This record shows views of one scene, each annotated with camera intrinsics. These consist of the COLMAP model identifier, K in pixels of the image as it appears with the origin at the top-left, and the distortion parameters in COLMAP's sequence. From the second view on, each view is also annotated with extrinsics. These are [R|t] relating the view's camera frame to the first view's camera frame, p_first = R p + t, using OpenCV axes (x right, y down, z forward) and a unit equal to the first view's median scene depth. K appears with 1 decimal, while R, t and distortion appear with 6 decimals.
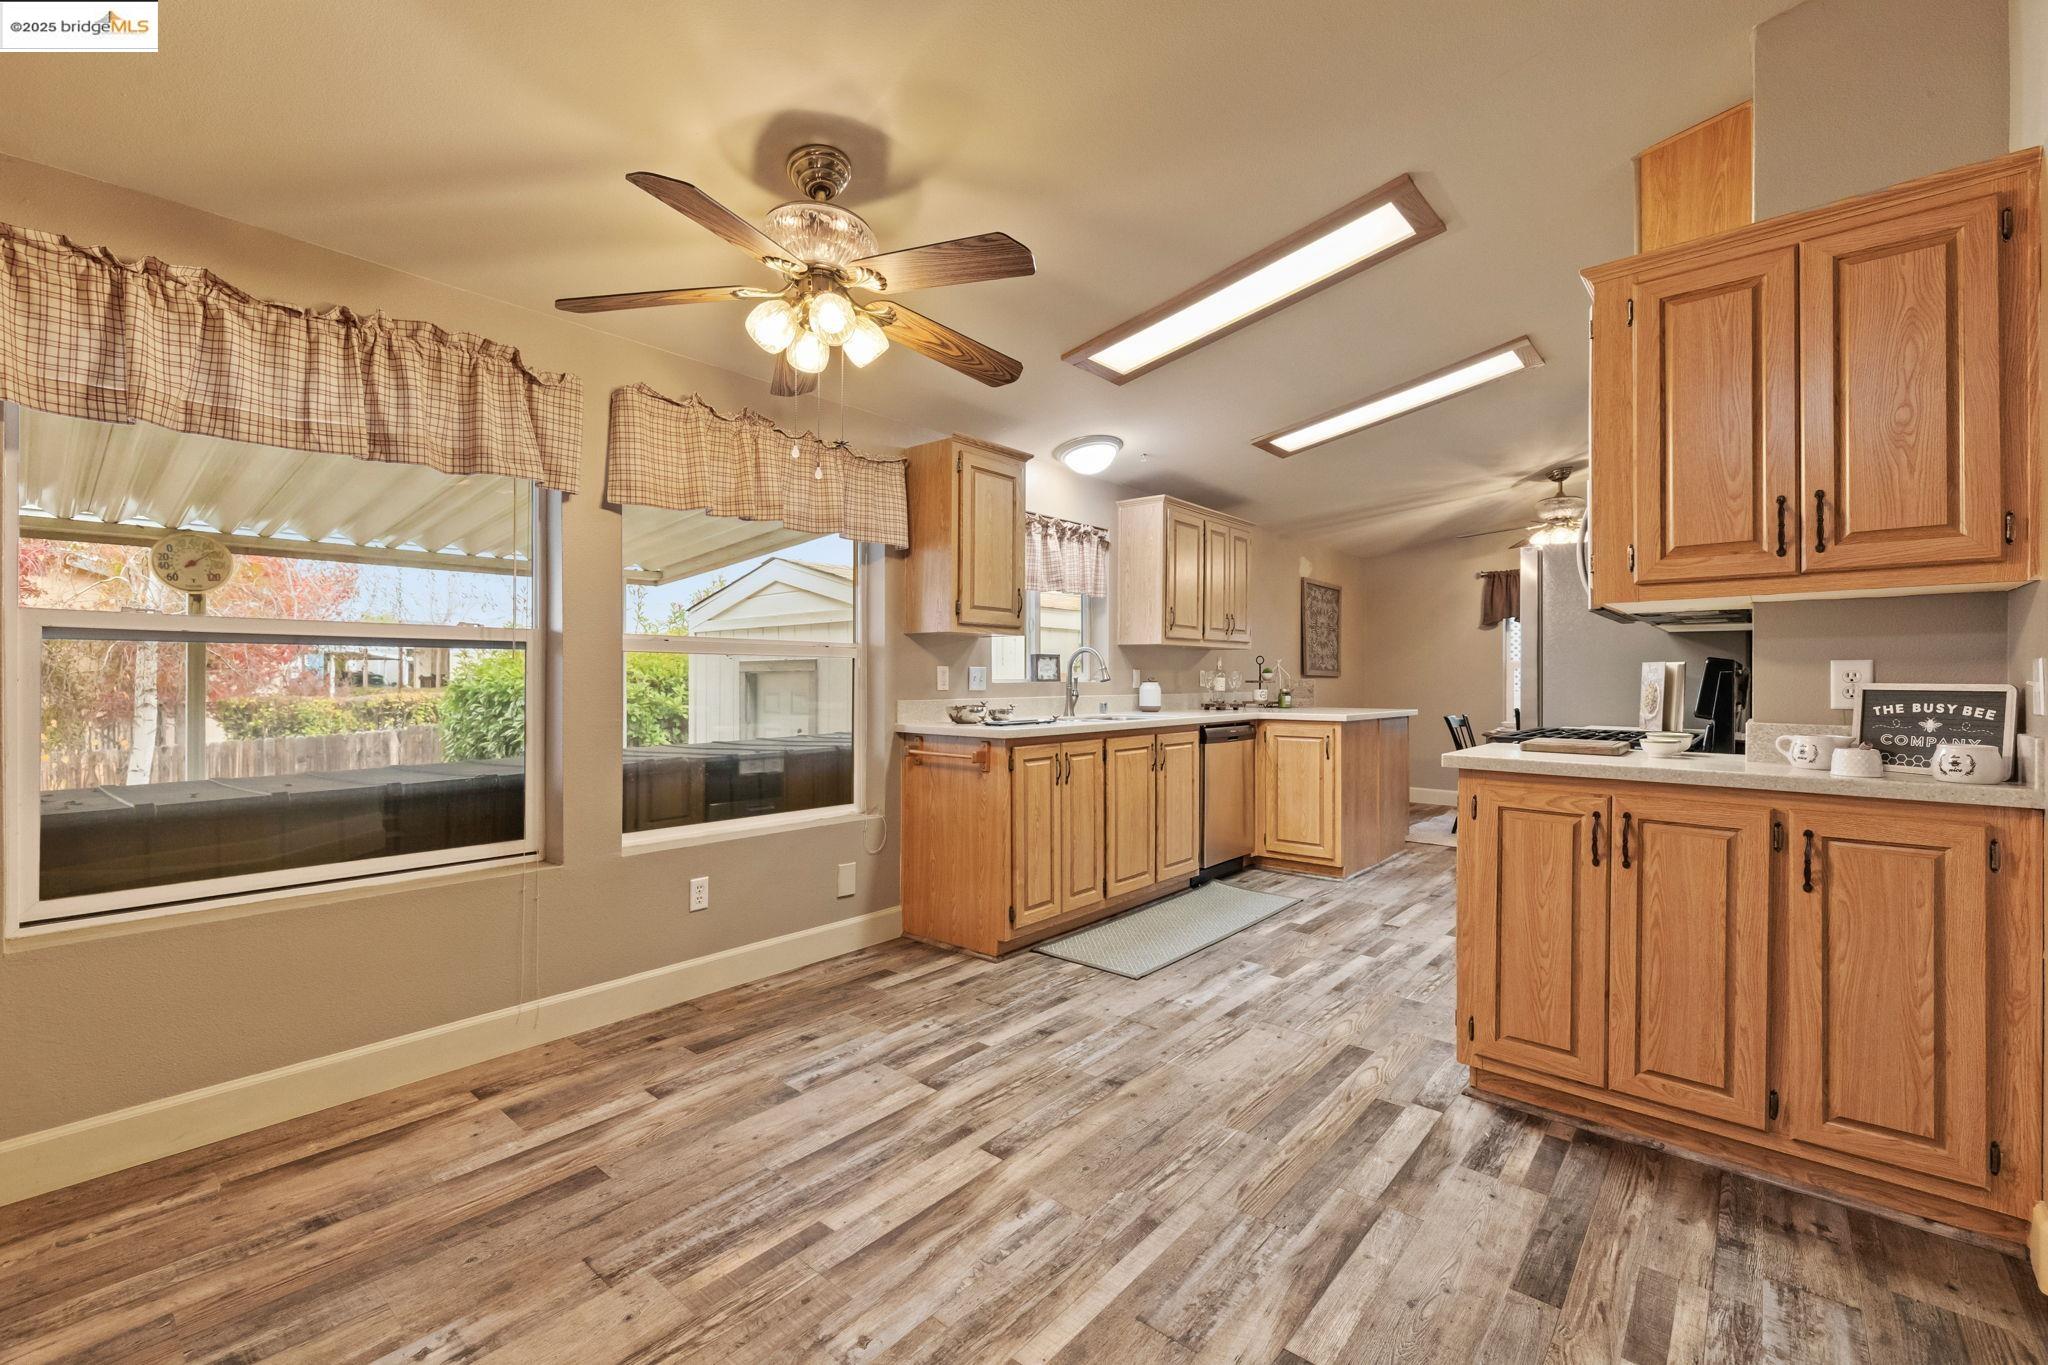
lens RADIAL K [[868.8, 0, 1024.7], [0, 868.8, 680.0], [0, 0, 1]] dist [0.002133, -0.000668]
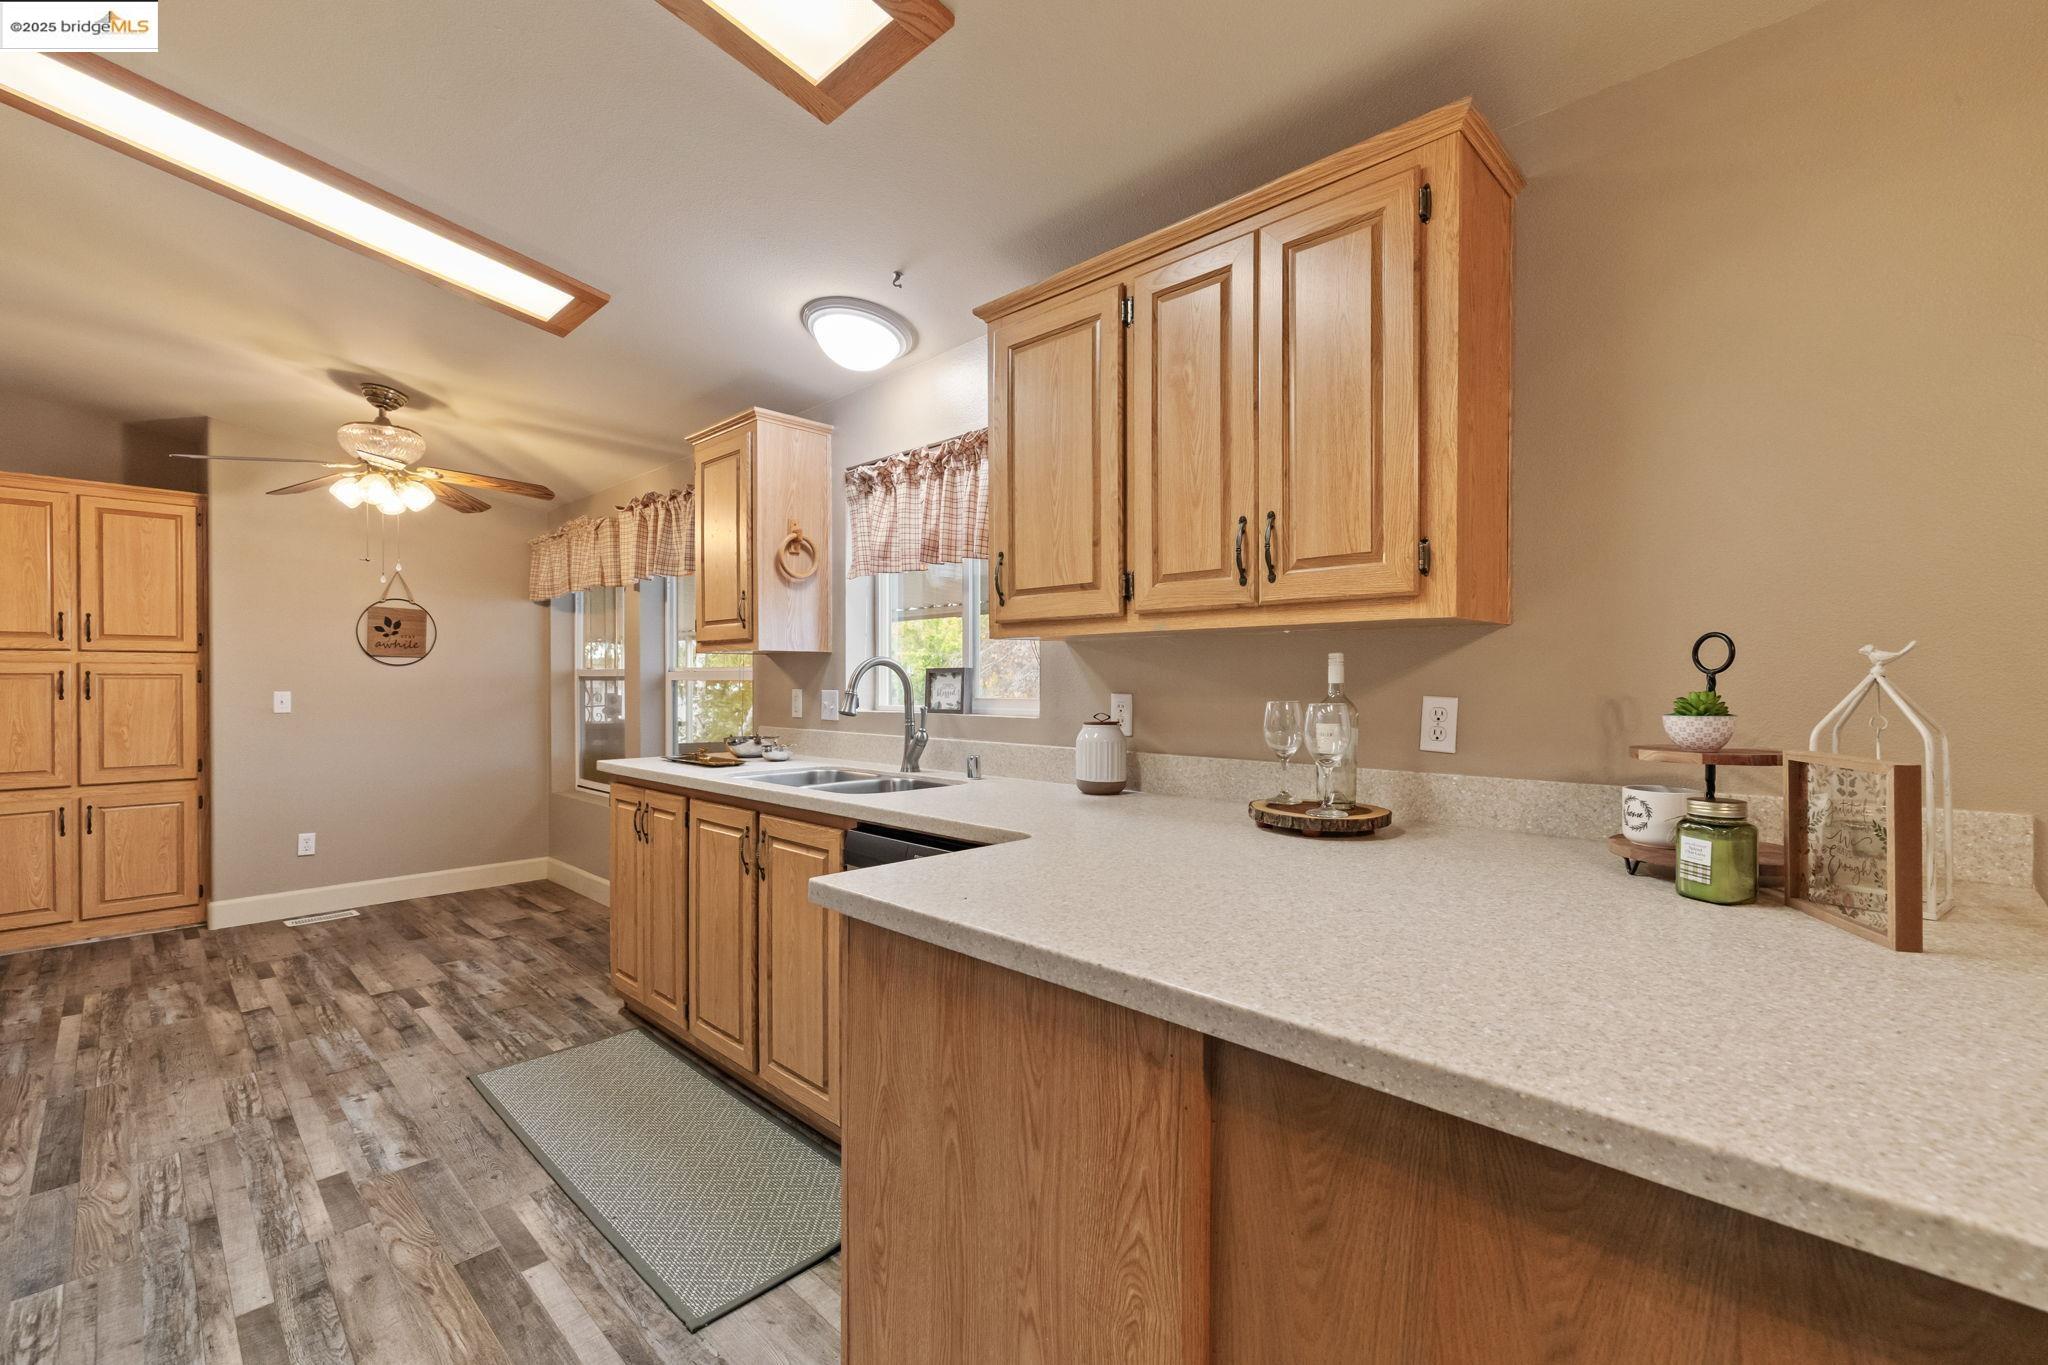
lens RADIAL K [[868.8, 0, 1026.8], [0, 868.8, 691.5], [0, 0, 1]] dist [0.002133, -0.000668]
pose [[-0.056381, 0.010176, -0.998357, 1.048980], [0.000022, 0.999948, 0.010191, -0.032153], [0.998409, 0.000553, -0.056379, 1.801022]]
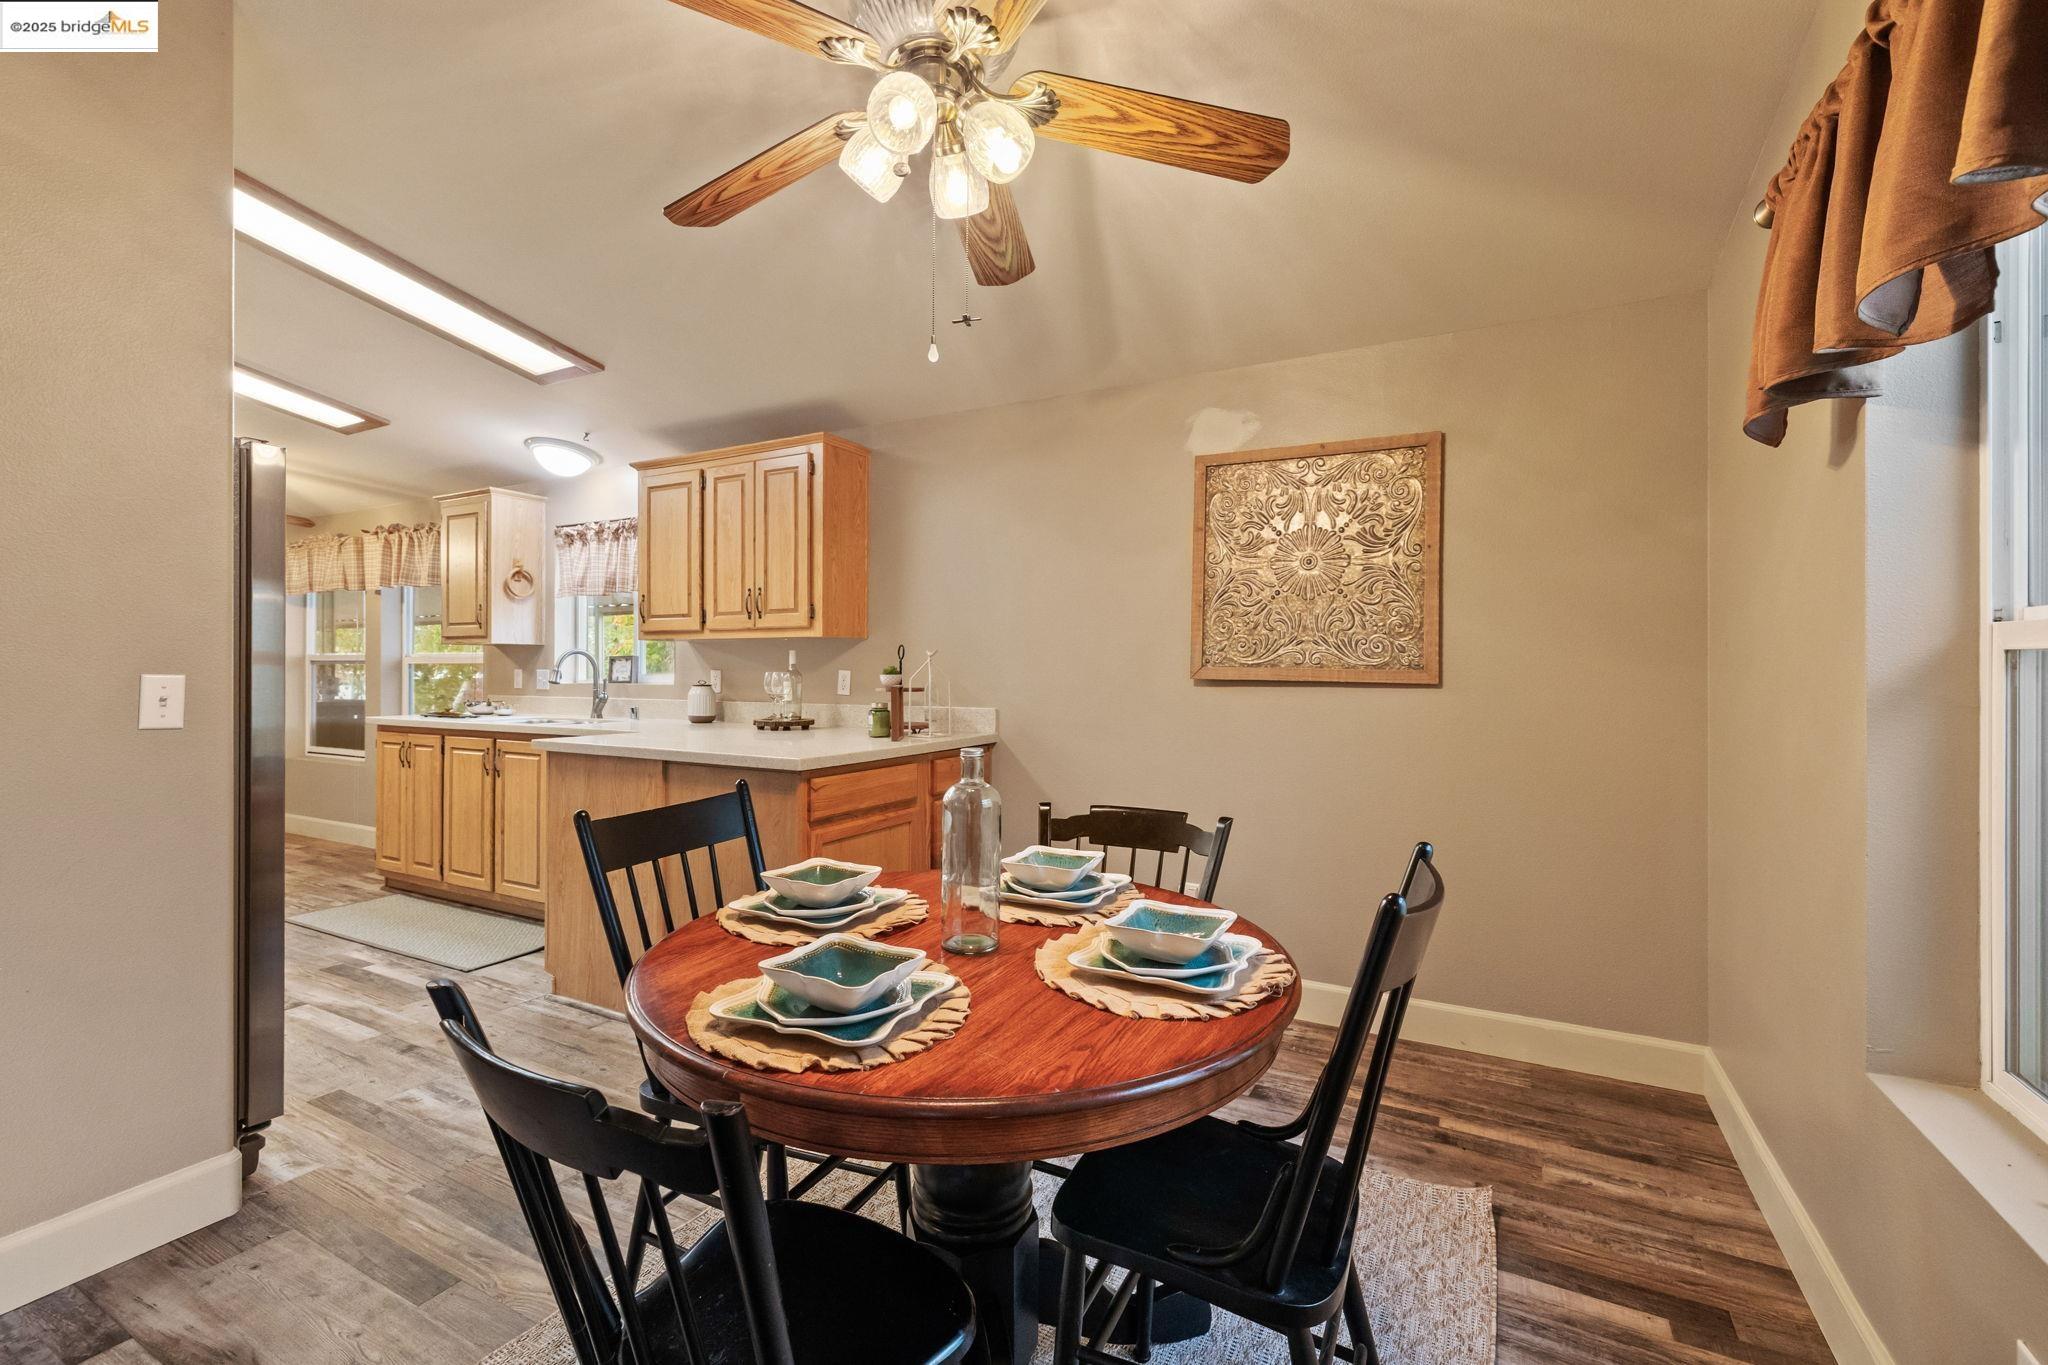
lens RADIAL K [[868.8, 0, 1023.8], [0, 868.8, 672.7], [0, 0, 1]] dist [0.002133, -0.000668]
pose [[0.221739, 0.000301, -0.975106, 1.828746], [-0.002965, 0.999996, -0.000366, -0.018511], [0.975102, 0.002972, 0.221739, 2.029654]]
